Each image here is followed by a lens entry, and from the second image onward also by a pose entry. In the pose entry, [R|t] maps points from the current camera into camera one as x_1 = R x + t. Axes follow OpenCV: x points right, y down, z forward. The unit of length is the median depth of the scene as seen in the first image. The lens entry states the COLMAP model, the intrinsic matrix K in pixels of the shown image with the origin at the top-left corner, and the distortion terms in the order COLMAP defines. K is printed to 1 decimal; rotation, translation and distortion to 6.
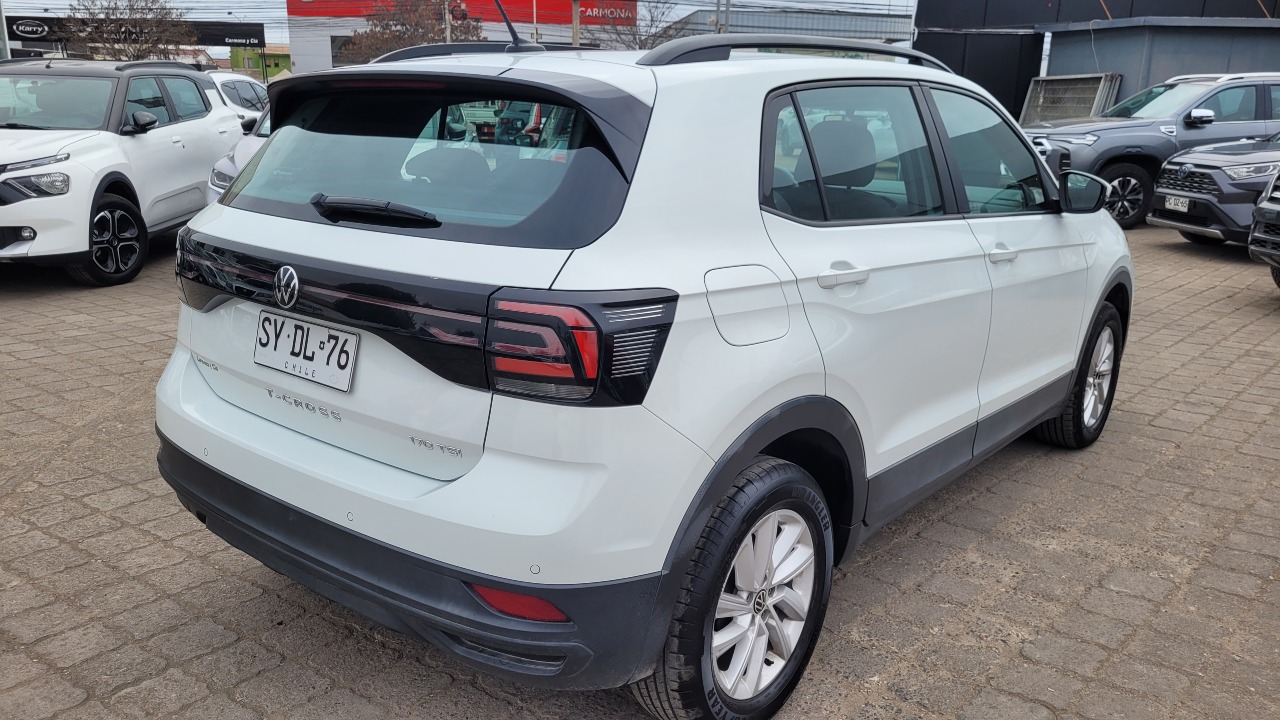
lens RADIAL K [[989.4, 0, 631.3], [0, 989.4, 363.0], [0, 0, 1]] dist [0.045467, -0.027434]
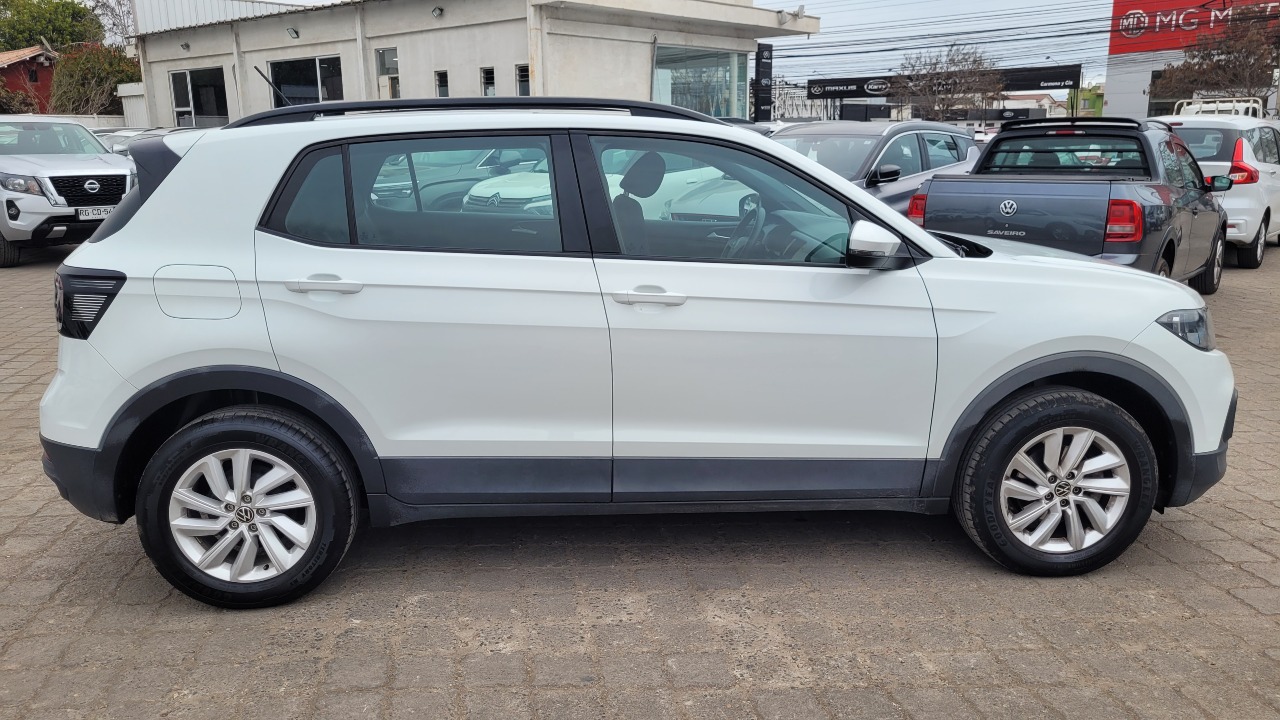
lens RADIAL K [[989.4, 0, 644.3], [0, 989.4, 354.5], [0, 0, 1]] dist [0.045467, -0.027434]
pose [[0.688790, 0.133832, -0.712501, 1.502782], [-0.167026, 0.985668, 0.023674, -0.104312], [0.705458, 0.102700, 0.701272, 0.418432]]
